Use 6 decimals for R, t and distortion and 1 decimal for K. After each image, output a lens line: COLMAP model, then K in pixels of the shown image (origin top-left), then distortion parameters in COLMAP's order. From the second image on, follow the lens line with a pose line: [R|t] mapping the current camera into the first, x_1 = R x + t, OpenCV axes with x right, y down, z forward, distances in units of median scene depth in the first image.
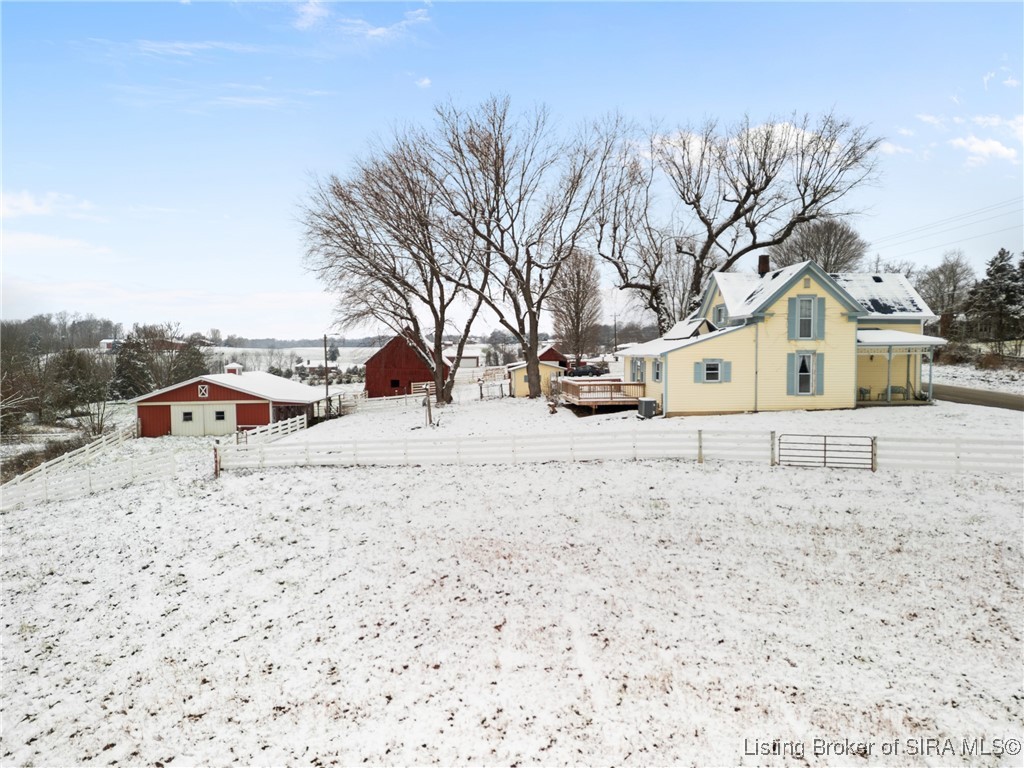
lens RADIAL K [[708.3, 0, 510.7], [0, 708.3, 389.4], [0, 0, 1]] dist [0.081647, -0.064911]
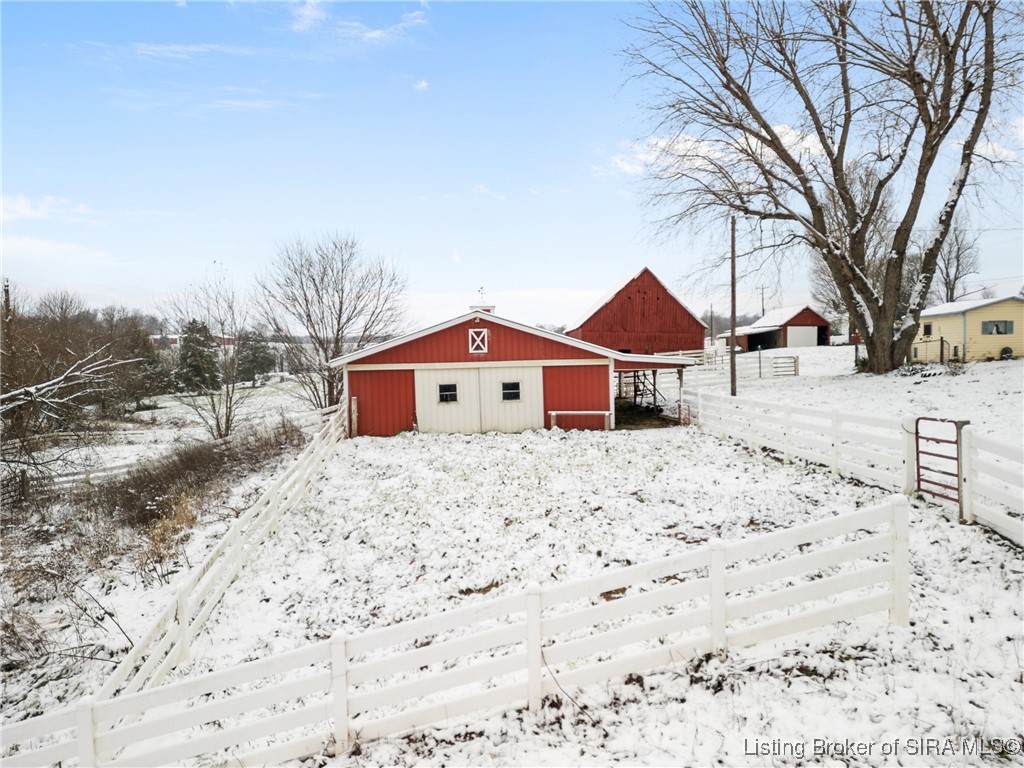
lens RADIAL K [[708.3, 0, 510.8], [0, 708.3, 381.9], [0, 0, 1]] dist [0.081647, -0.064911]
pose [[0.999090, -0.006698, -0.042129, -0.551623], [0.006461, 0.999963, -0.005764, 0.047306], [0.042166, 0.005487, 0.999096, 0.741246]]
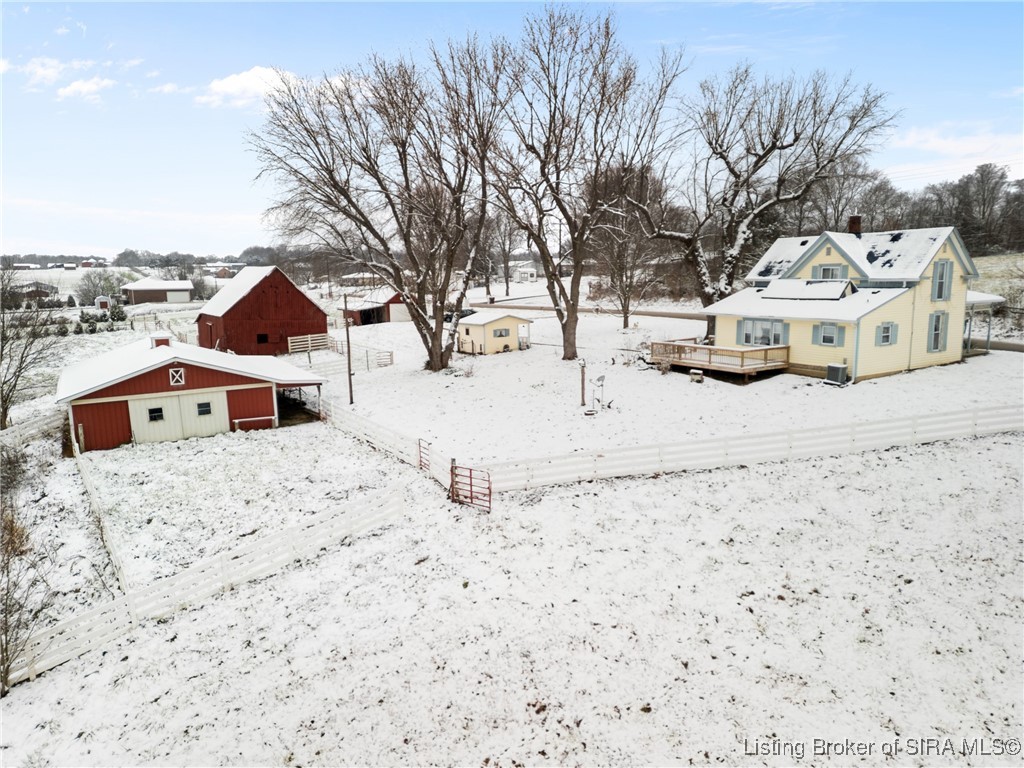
lens RADIAL K [[708.3, 0, 512.3], [0, 708.3, 390.3], [0, 0, 1]] dist [0.081647, -0.064911]
pose [[0.886088, -0.081127, 0.456361, -0.656974], [0.031628, 0.992852, 0.115088, -0.079456], [-0.462436, -0.087545, 0.882320, 0.313095]]
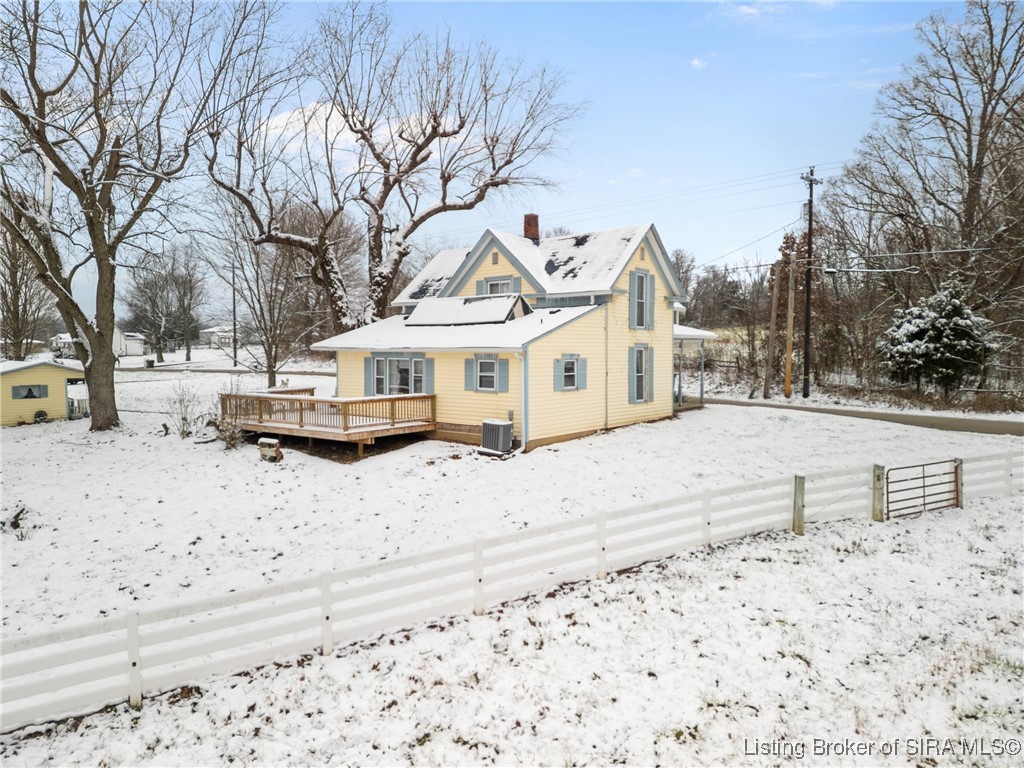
lens RADIAL K [[708.3, 0, 514.3], [0, 708.3, 391.9], [0, 0, 1]] dist [0.081647, -0.064911]
pose [[0.680407, -0.035954, 0.731952, -0.223150], [0.033869, 0.999271, 0.017601, -0.020688], [-0.732051, 0.012815, 0.681129, 0.574768]]
